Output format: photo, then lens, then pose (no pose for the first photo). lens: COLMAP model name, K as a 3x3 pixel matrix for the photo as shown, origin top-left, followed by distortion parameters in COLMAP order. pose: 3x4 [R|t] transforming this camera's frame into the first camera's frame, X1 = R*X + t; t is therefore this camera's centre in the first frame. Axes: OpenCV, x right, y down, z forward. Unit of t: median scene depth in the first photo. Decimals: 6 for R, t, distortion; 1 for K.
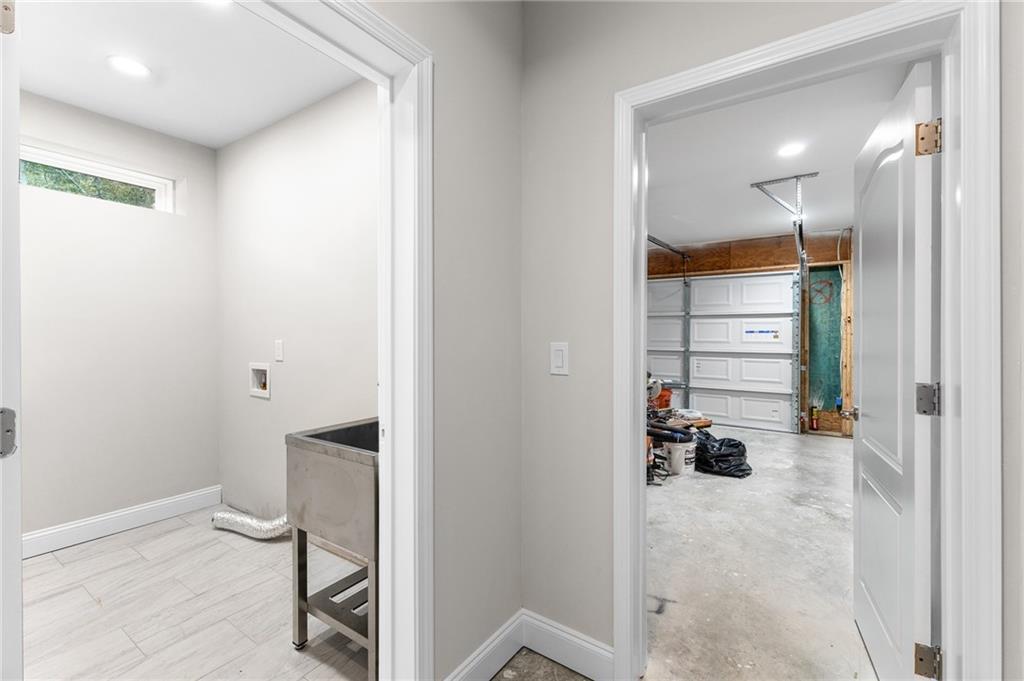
lens RADIAL K [[442.4, 0, 513.4], [0, 442.4, 337.2], [0, 0, 1]] dist [0.013704, -0.004581]
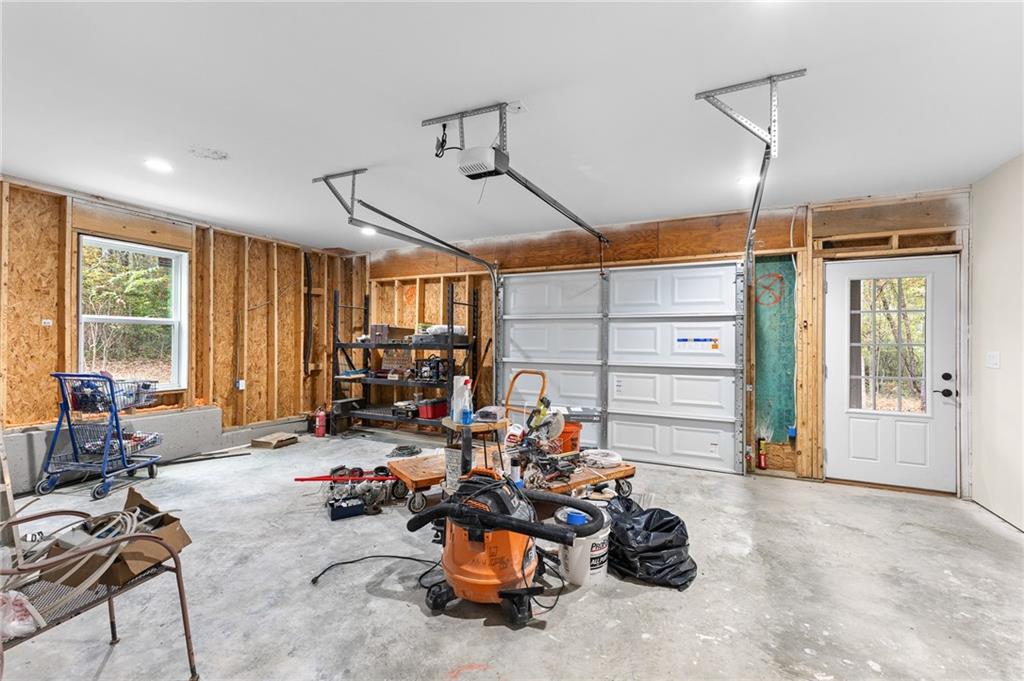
lens RADIAL K [[442.4, 0, 513.4], [0, 442.4, 337.2], [0, 0, 1]] dist [0.013704, -0.004581]
pose [[0.988928, 0.006325, 0.148264, 0.139444], [-0.004252, 0.999889, -0.014291, -0.005019], [-0.148338, 0.013503, 0.988844, 0.306482]]
